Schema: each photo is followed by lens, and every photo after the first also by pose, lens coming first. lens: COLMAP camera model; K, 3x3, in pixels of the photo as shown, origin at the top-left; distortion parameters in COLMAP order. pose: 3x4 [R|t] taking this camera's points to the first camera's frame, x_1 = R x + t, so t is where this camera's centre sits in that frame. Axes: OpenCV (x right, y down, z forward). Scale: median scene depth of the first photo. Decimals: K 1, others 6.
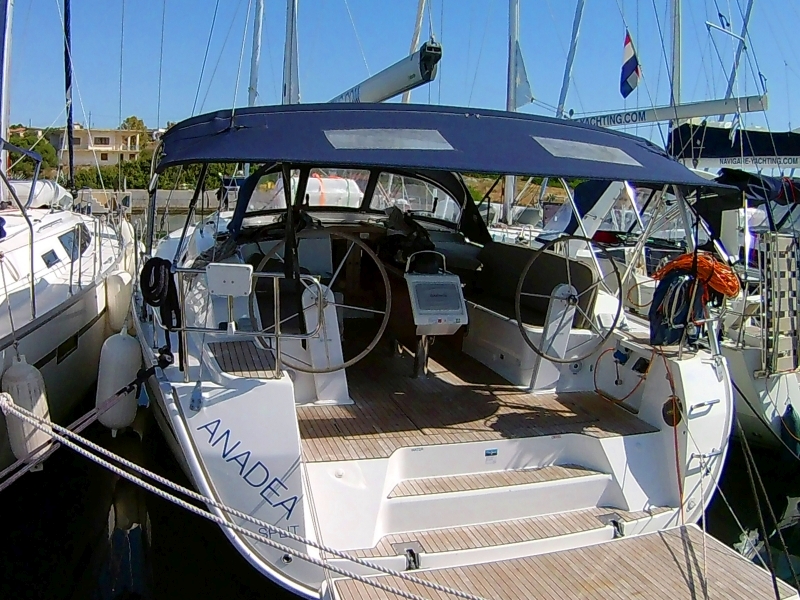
lens RADIAL K [[690.3, 0, 400.0], [0, 690.3, 300.0], [0, 0, 1]] dist [-0.221935, 0.007859]
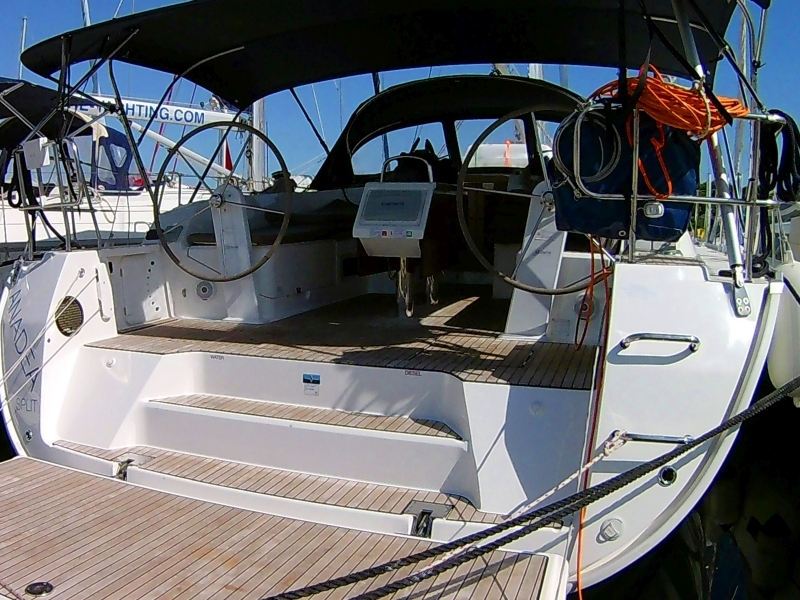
lens RADIAL K [[690.3, 0, 400.0], [0, 690.3, 300.0], [0, 0, 1]] dist [-0.221935, 0.007859]
pose [[0.791550, 0.012275, -0.610981, 0.143325], [-0.059348, 0.996616, -0.056866, 0.038865], [0.608216, 0.081273, 0.789600, 0.104959]]
